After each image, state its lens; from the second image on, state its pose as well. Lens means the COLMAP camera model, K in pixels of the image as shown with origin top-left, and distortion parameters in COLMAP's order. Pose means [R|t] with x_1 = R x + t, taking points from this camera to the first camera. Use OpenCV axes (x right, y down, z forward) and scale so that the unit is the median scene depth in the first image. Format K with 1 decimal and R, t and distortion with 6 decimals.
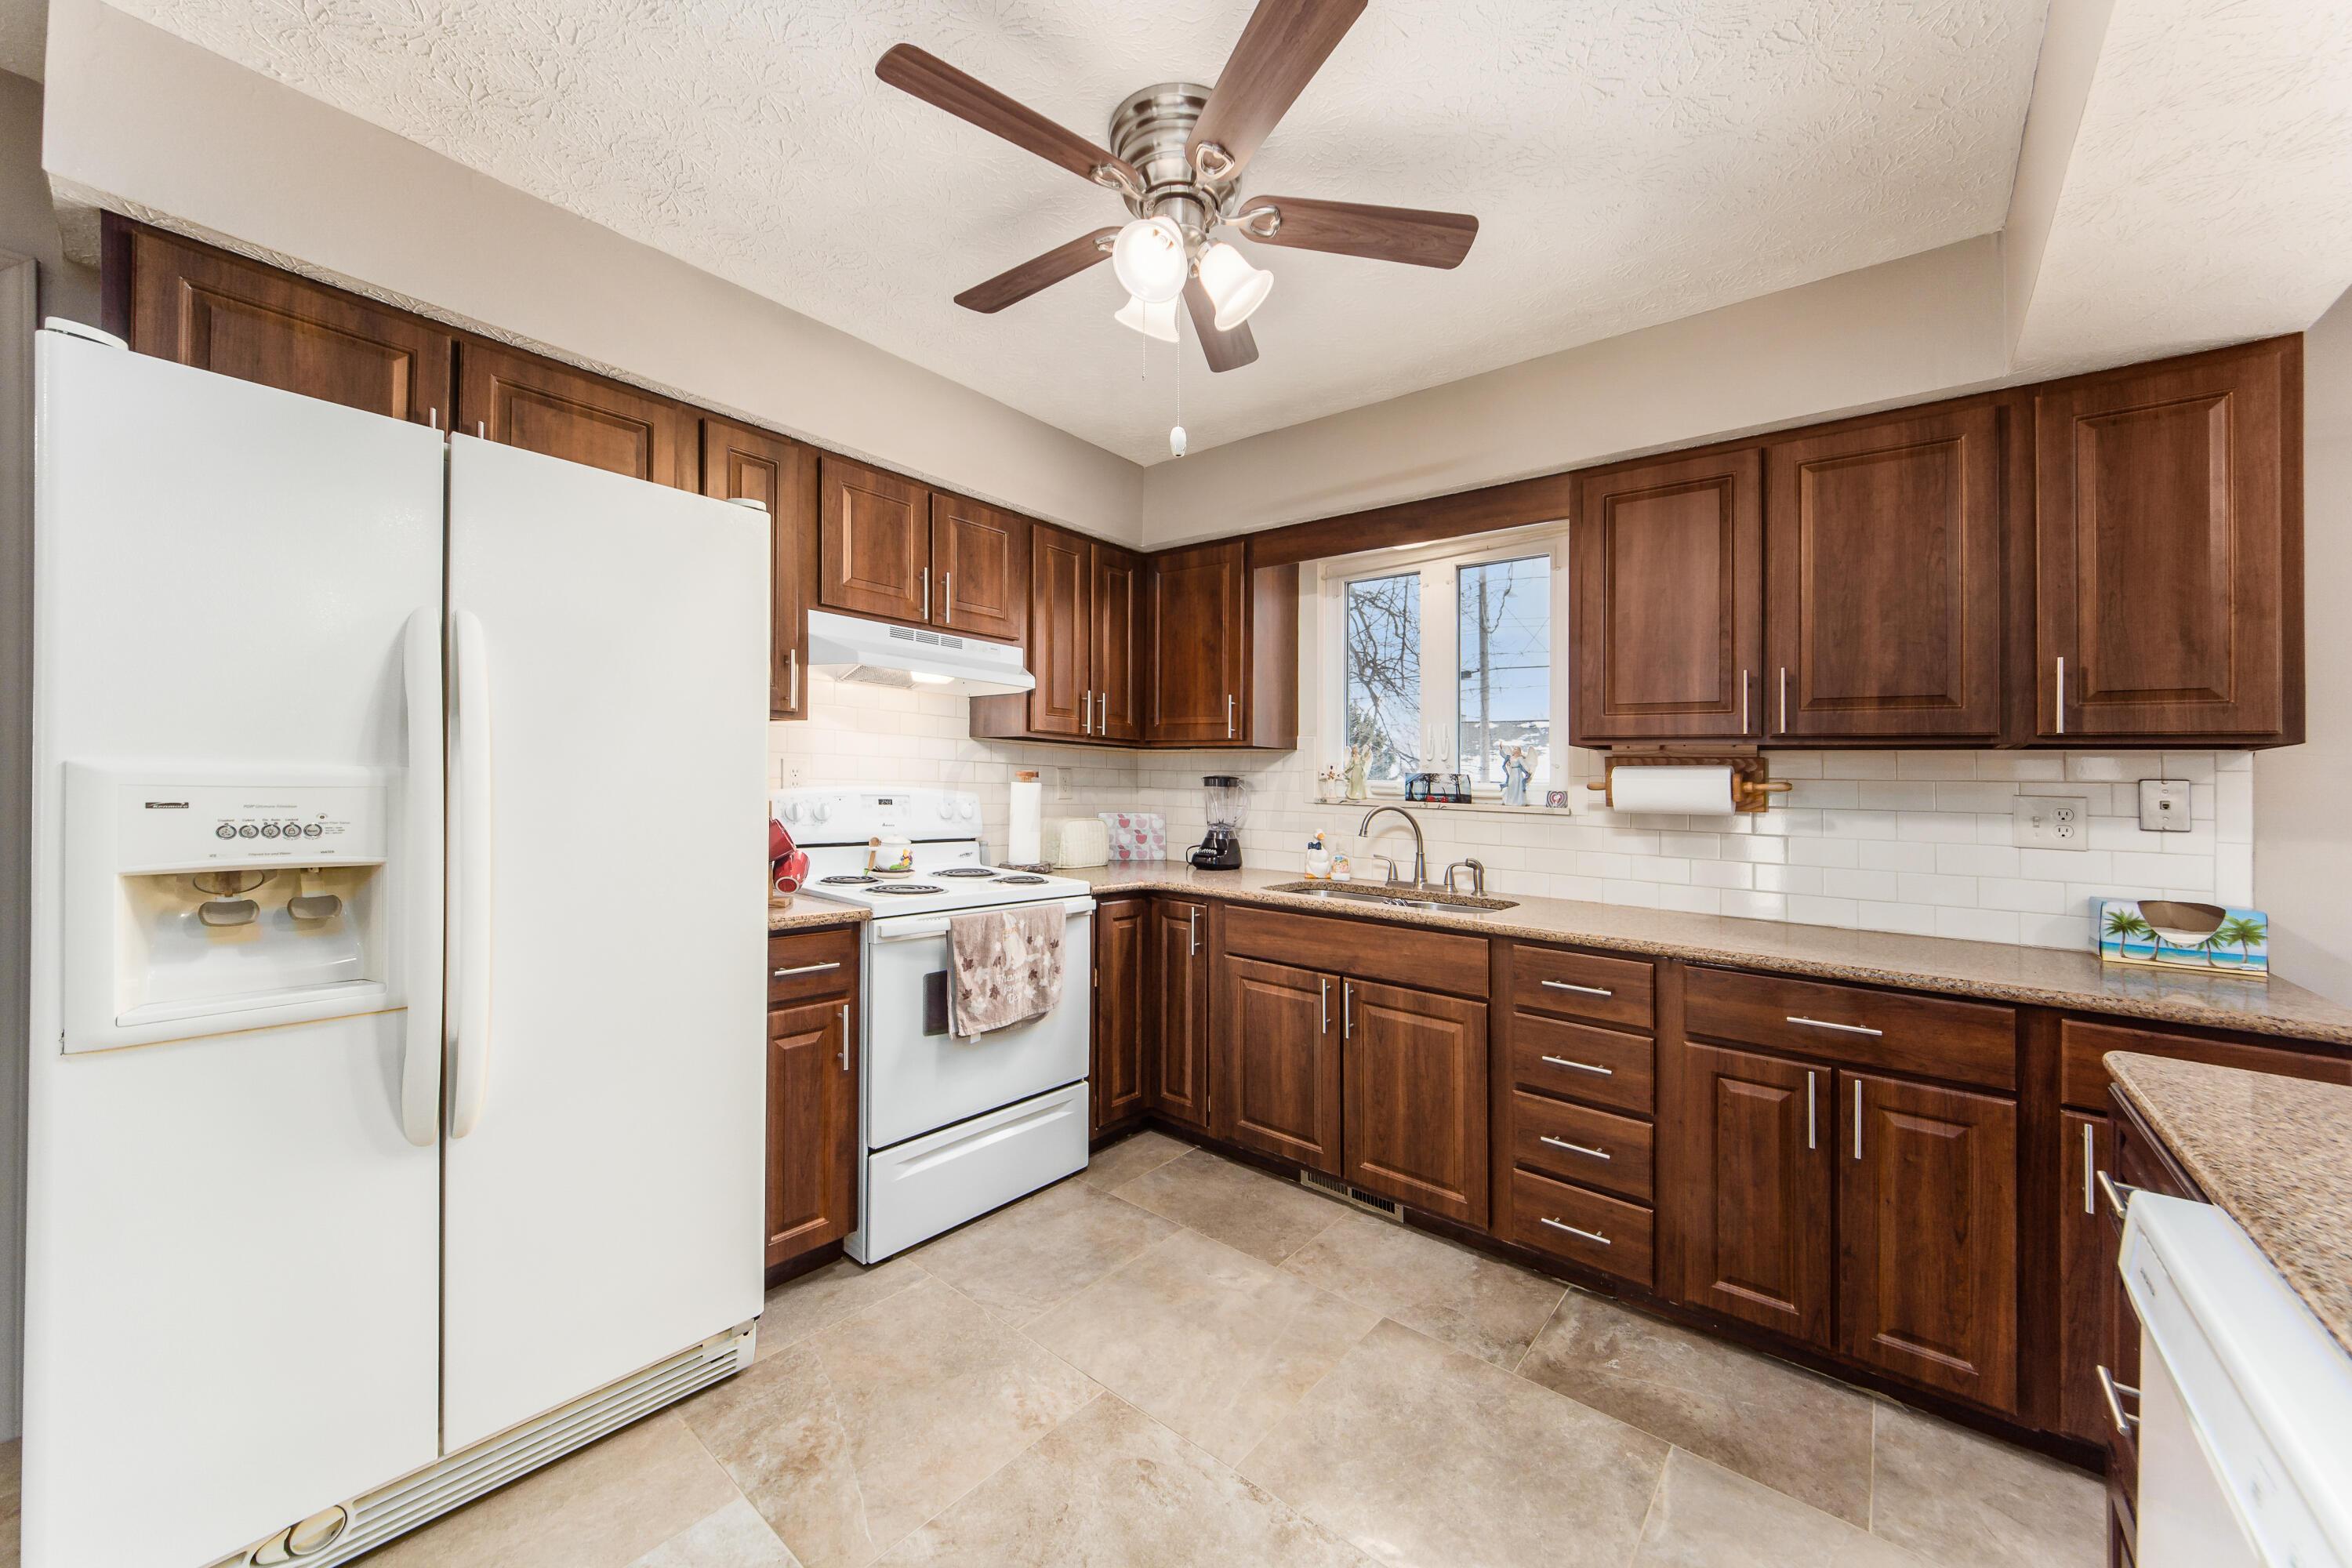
lens RADIAL K [[862.9, 0, 1182.8], [0, 862.9, 780.0], [0, 0, 1]] dist [-0.000343, -0.000239]
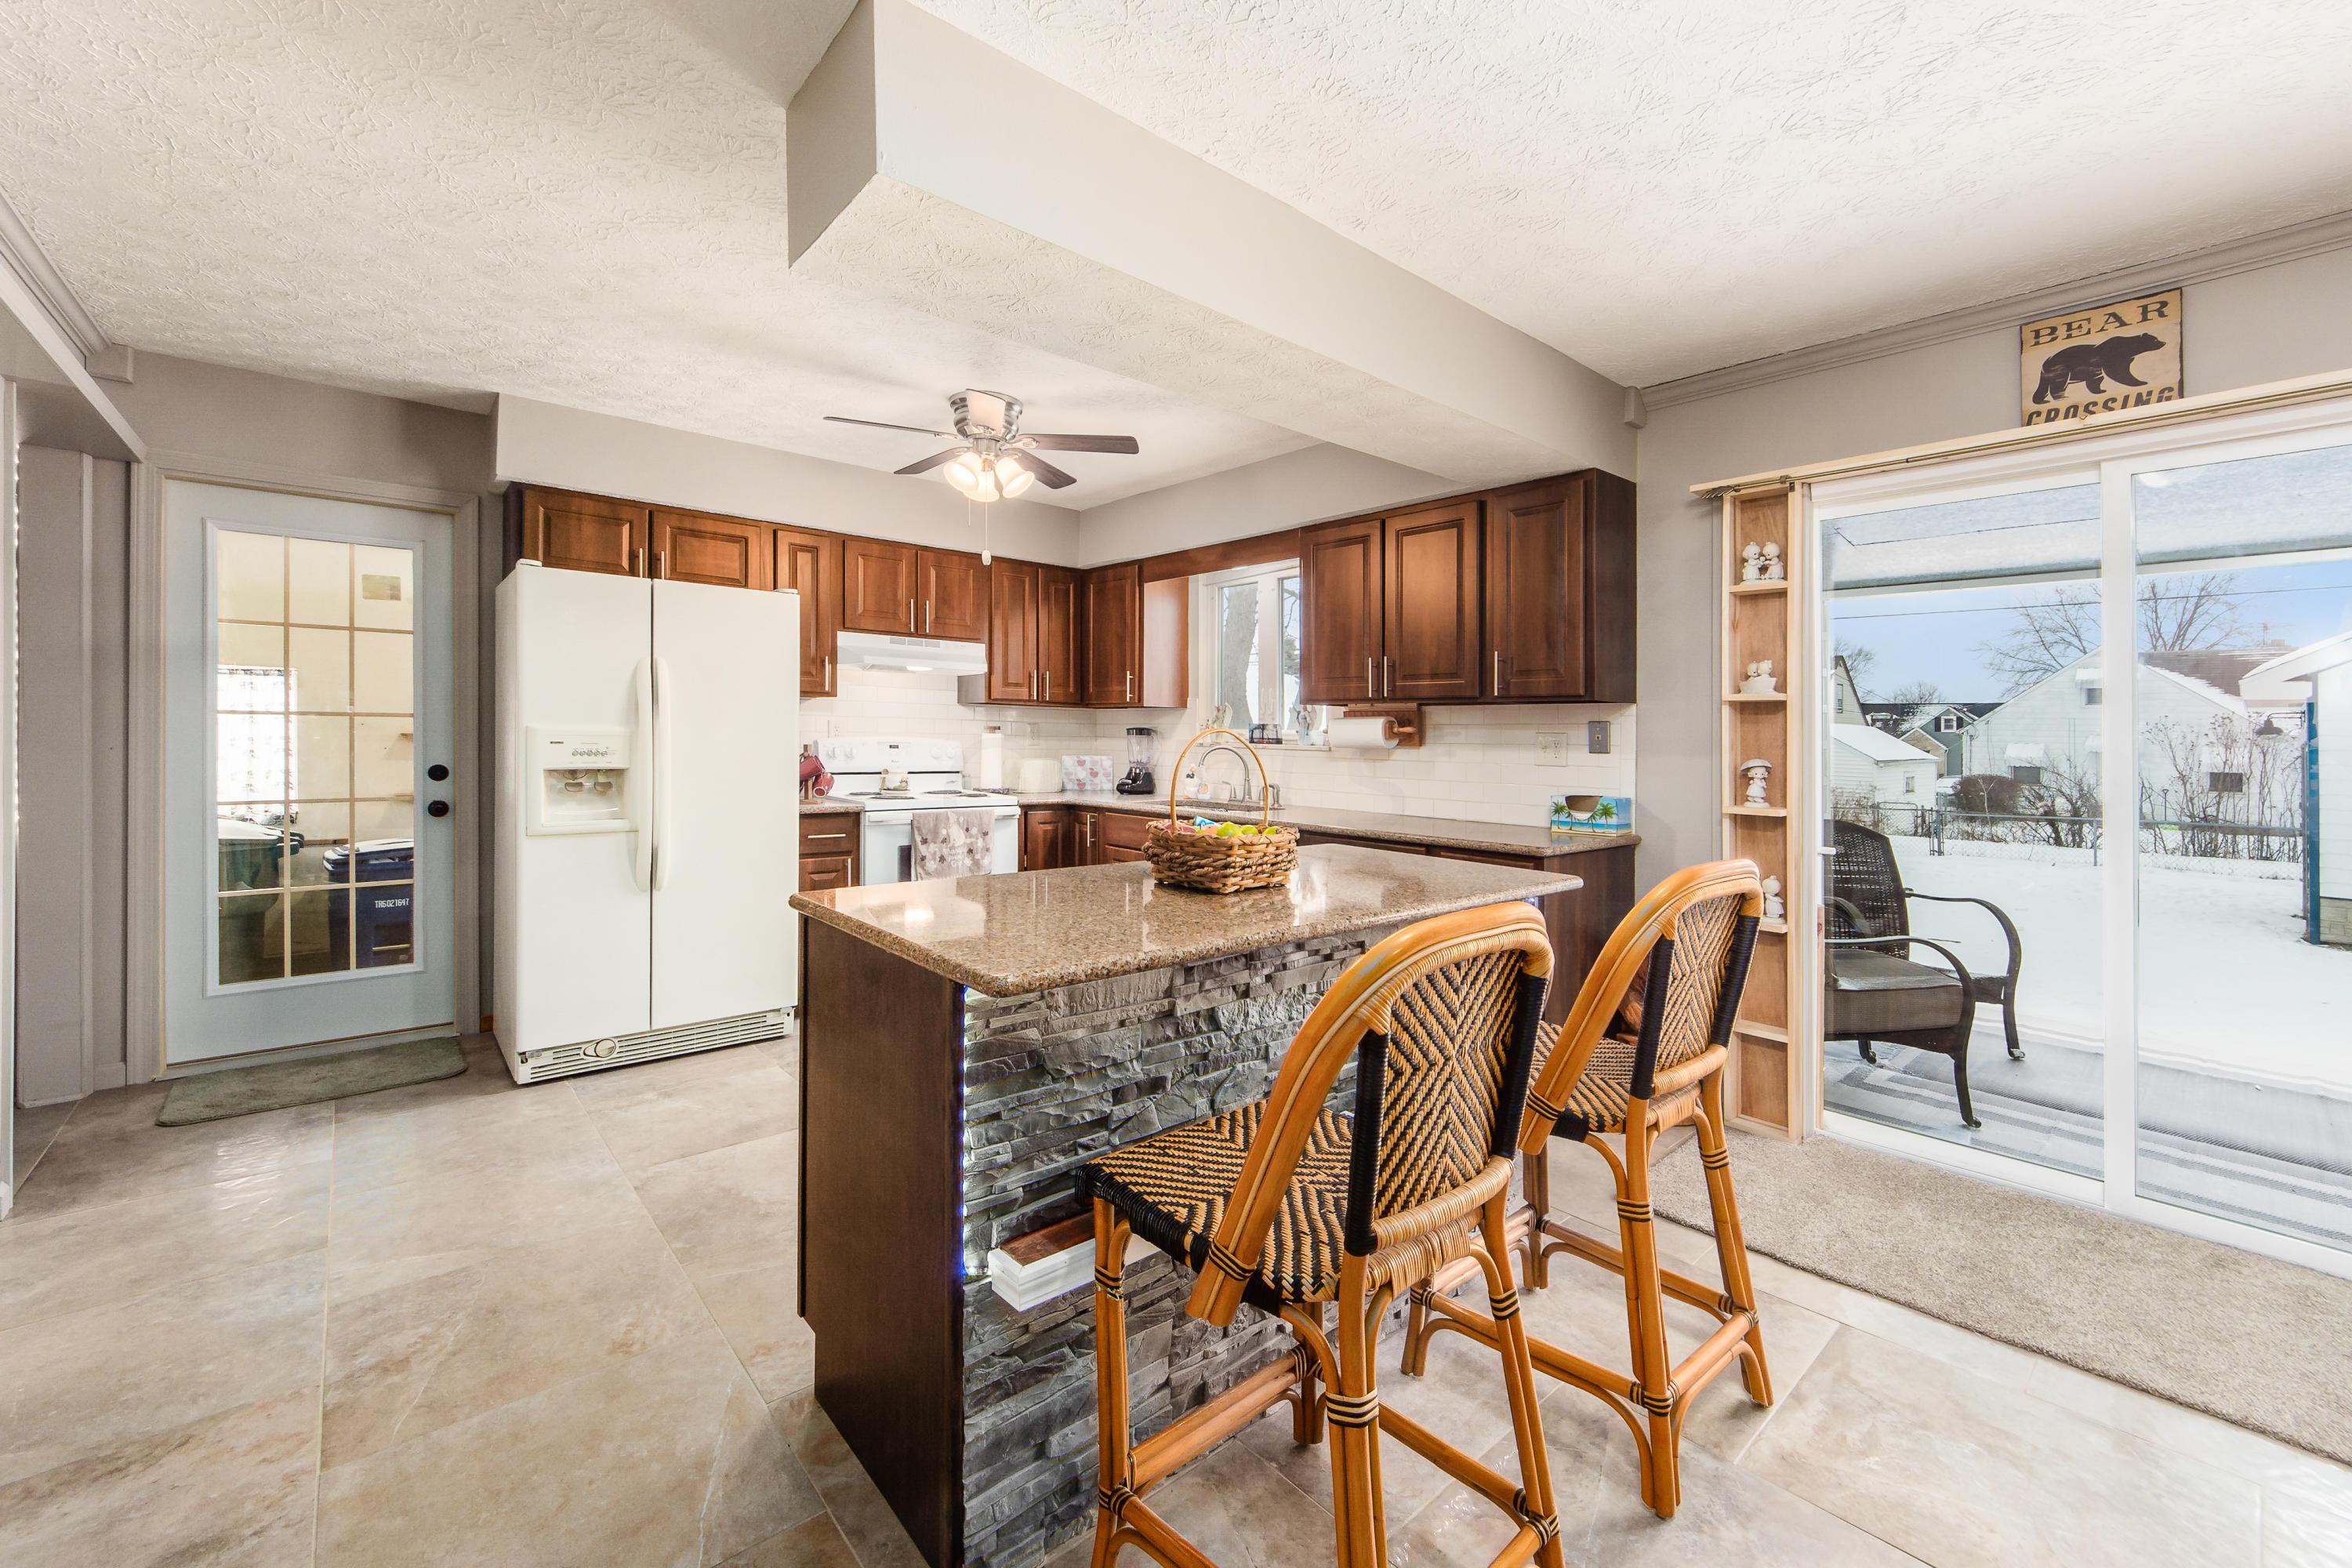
lens RADIAL K [[877.6, 0, 1180.9], [0, 877.6, 731.2], [0, 0, 1]] dist [-0.013515, -0.000058]
pose [[0.990092, -0.012276, -0.139884, 0.424492], [0.011718, 0.999920, -0.004809, 0.012068], [0.139932, 0.003122, 0.990156, -0.541174]]
